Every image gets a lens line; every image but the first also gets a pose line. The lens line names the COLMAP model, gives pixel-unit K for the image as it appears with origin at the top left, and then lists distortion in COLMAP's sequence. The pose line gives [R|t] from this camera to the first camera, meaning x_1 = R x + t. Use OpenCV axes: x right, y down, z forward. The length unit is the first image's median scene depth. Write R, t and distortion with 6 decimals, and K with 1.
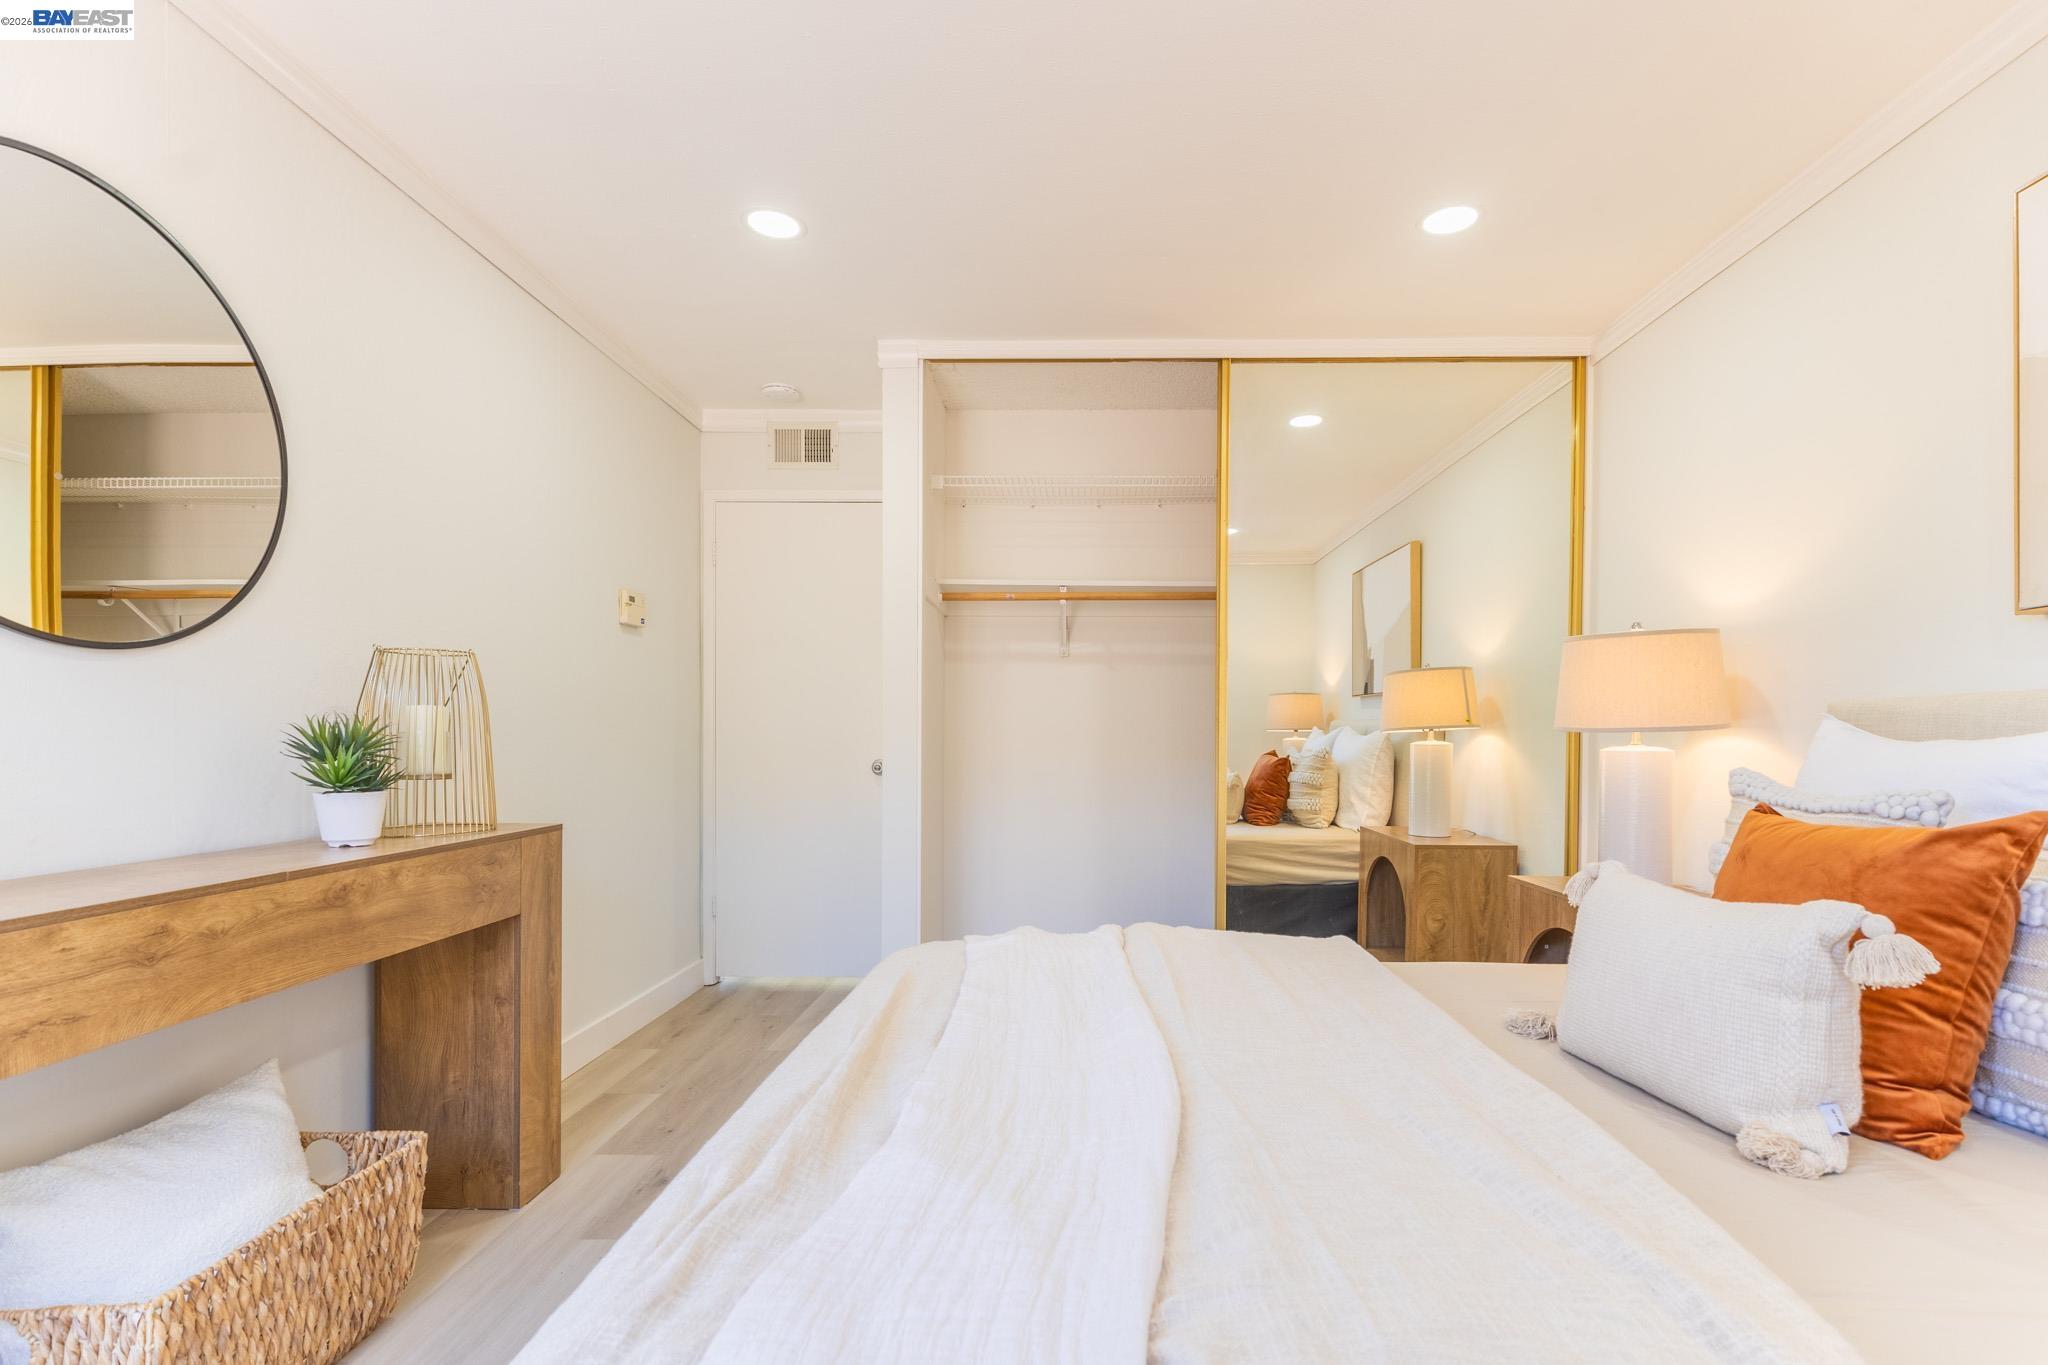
lens RADIAL K [[988.4, 0, 1028.2], [0, 988.4, 722.5], [0, 0, 1]] dist [0.003997, 0.000545]
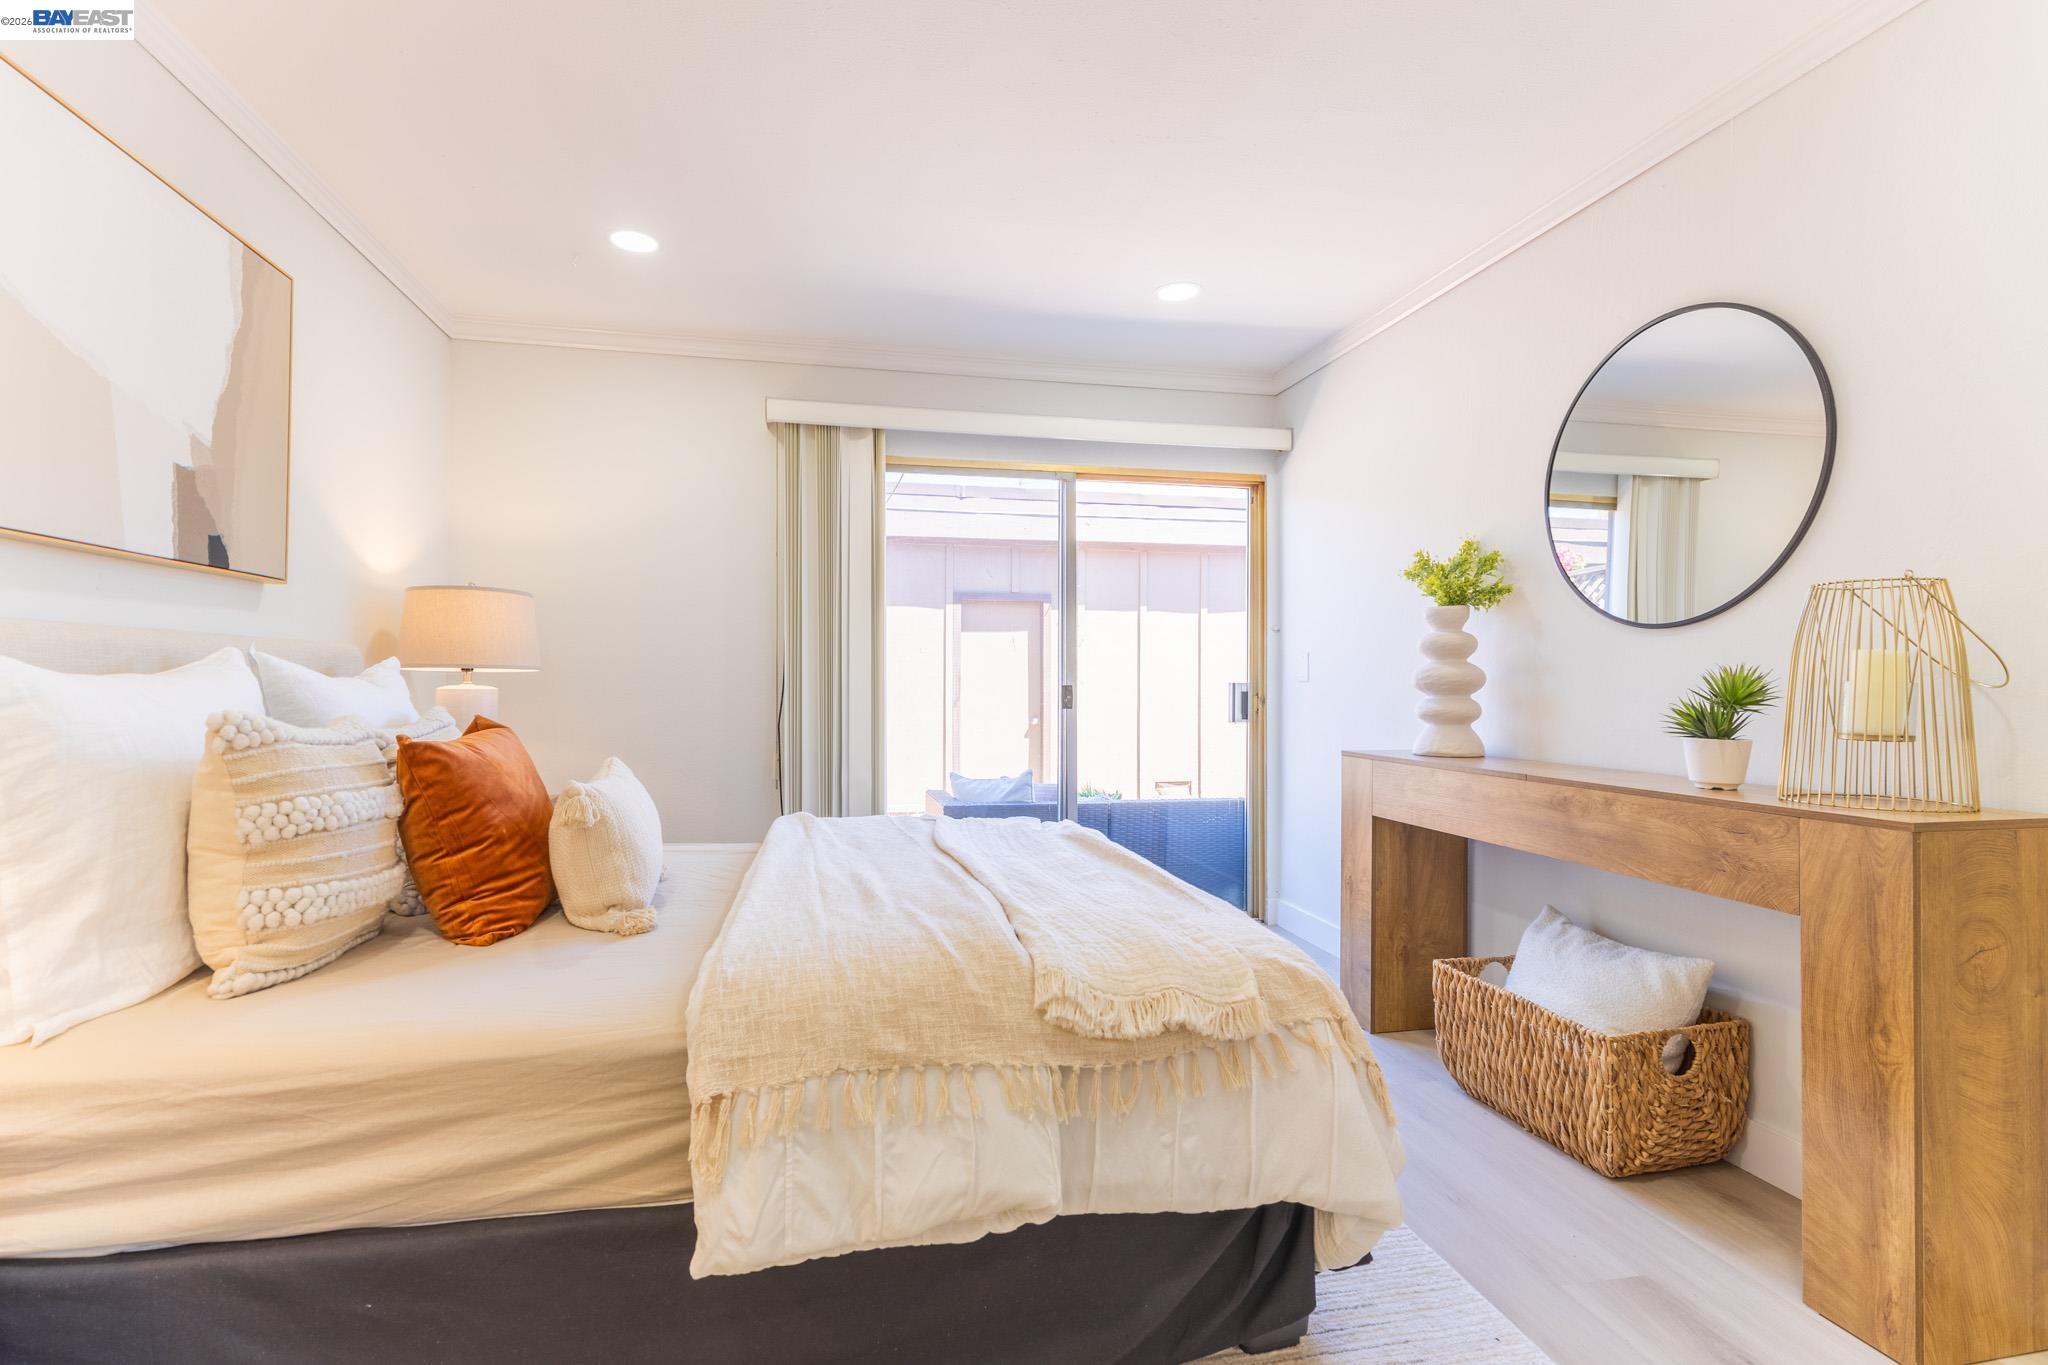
lens RADIAL K [[908.5, 0, 1024.0], [0, 908.5, 682.5], [0, 0, 1]] dist [0.001661, -0.000111]
pose [[-0.961932, -0.005245, -0.273238, 0.319485], [-0.001747, 0.999913, -0.013046, 0.025894], [0.273283, -0.012072, -0.961858, 1.838872]]
